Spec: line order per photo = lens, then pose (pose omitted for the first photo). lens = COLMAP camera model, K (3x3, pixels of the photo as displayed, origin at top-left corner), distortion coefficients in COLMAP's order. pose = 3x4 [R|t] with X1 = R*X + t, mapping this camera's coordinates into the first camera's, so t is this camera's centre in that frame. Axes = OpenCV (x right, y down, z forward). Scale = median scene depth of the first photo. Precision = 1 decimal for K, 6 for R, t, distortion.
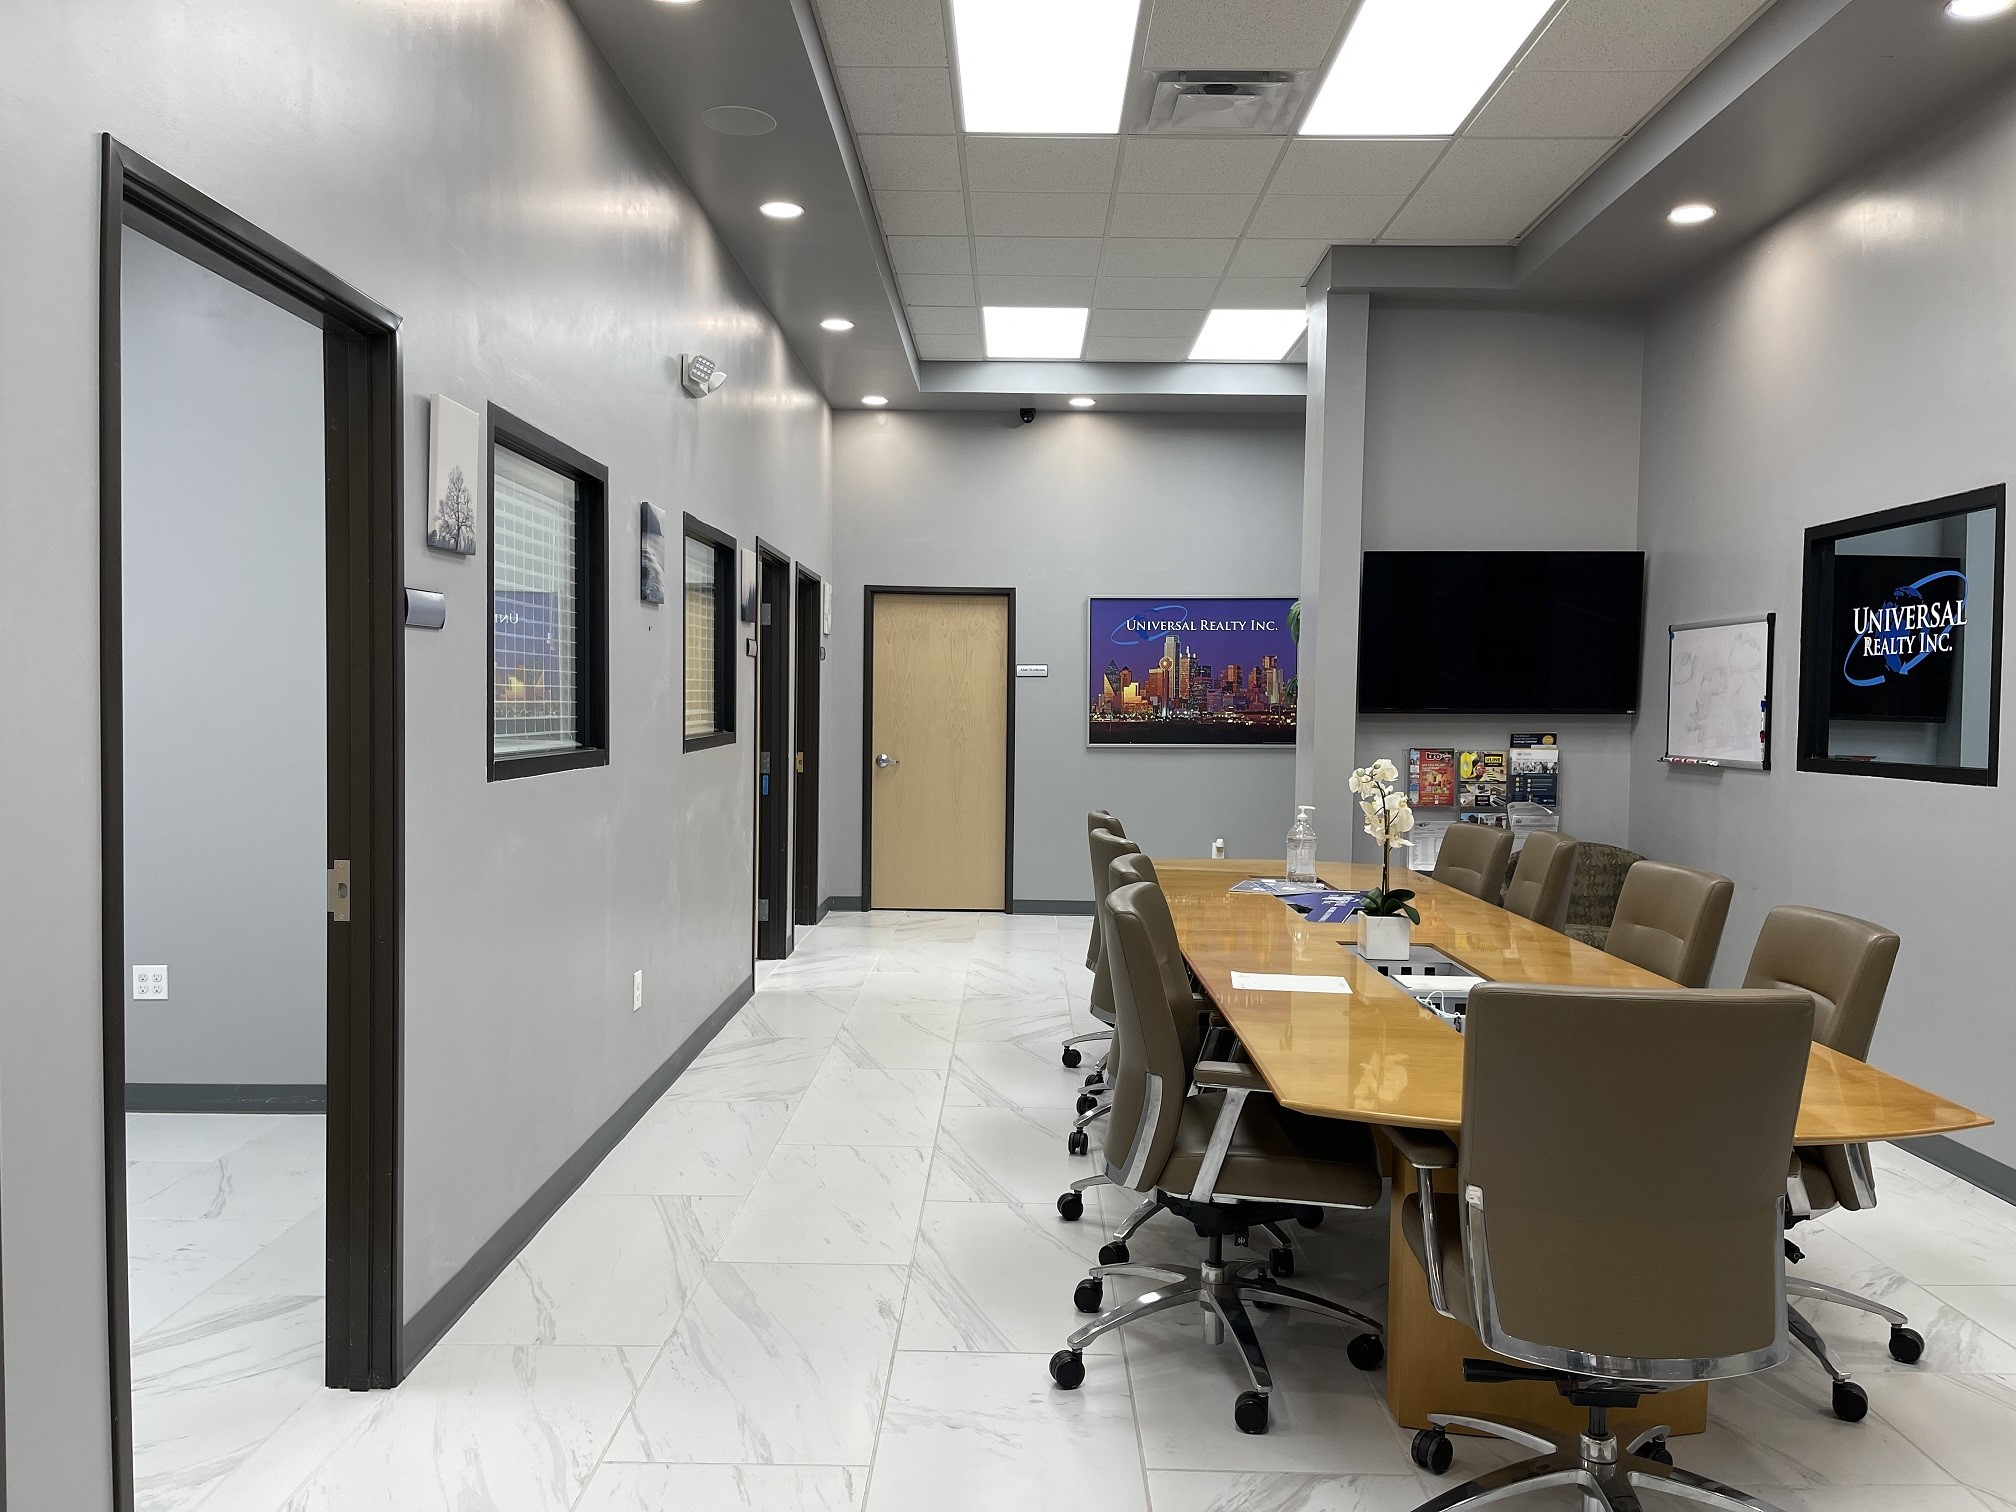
lens RADIAL K [[1520.6, 0, 1003.9], [0, 1520.6, 754.1], [0, 0, 1]] dist [0.072854, -0.088092]
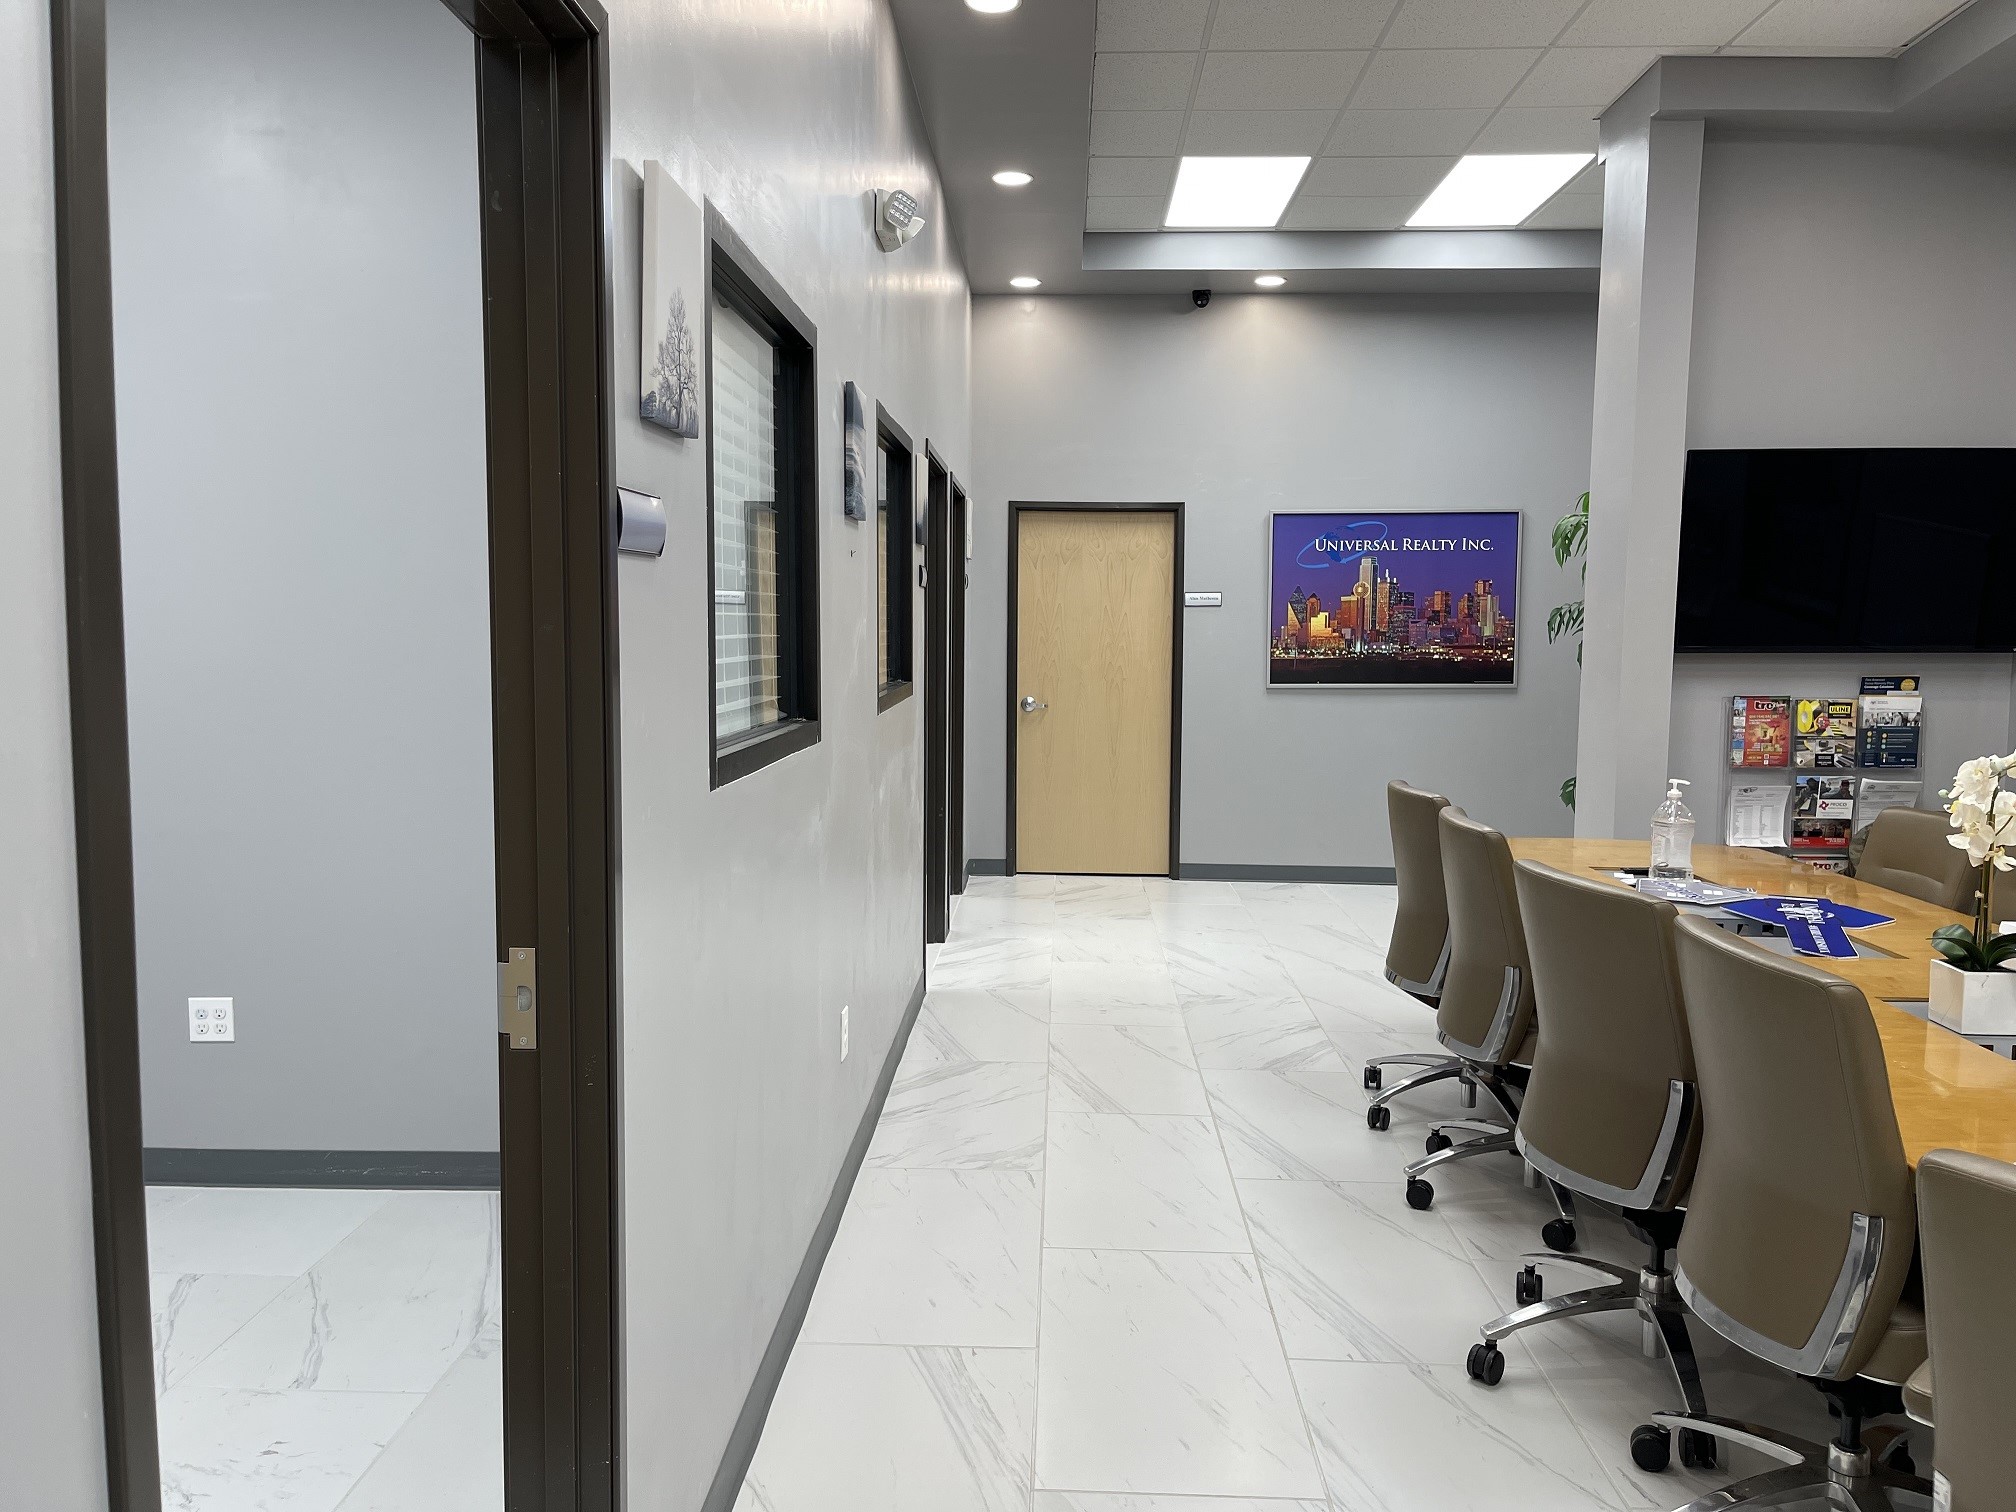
lens RADIAL K [[1520.6, 0, 1009.8], [0, 1520.6, 746.6], [0, 0, 1]] dist [0.072854, -0.088092]
pose [[0.999695, -0.001937, -0.024633, -0.095551], [0.003059, 0.998955, 0.045607, -0.015008], [0.024519, -0.045669, 0.998656, 0.176027]]
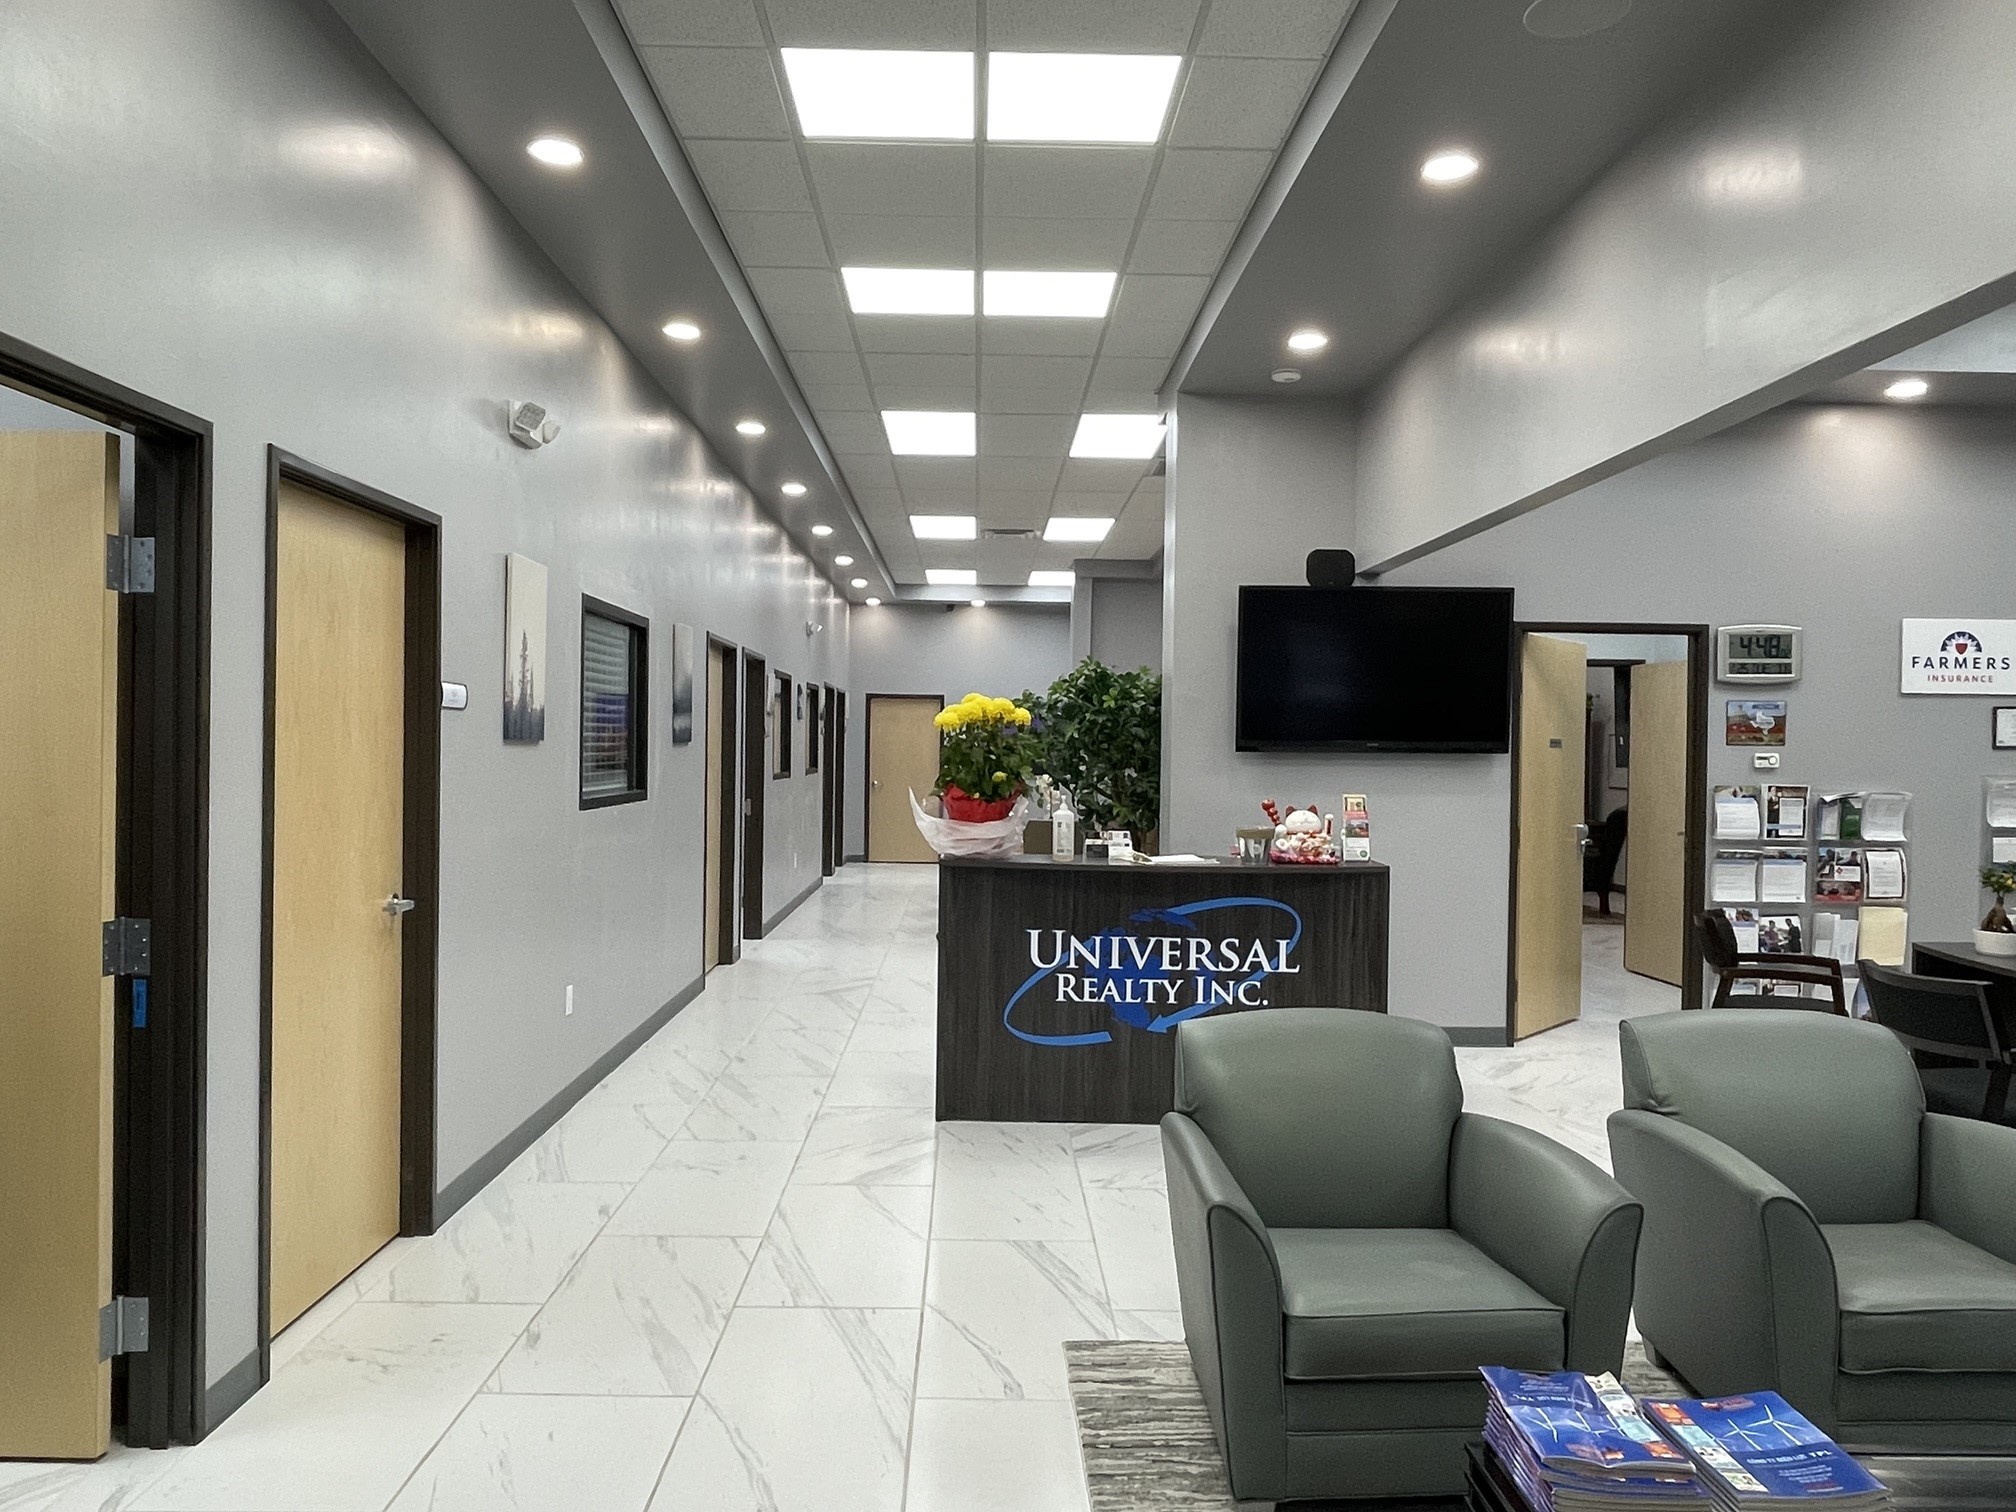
lens RADIAL K [[1399.9, 0, 999.0], [0, 1399.9, 763.8], [0, 0, 1]] dist [0.035976, -0.008250]
pose [[0.999643, 0.000902, 0.026697, 0.039841], [-0.000241, 0.999693, -0.024761, 0.029205], [-0.026711, 0.024745, 0.999337, -1.052729]]
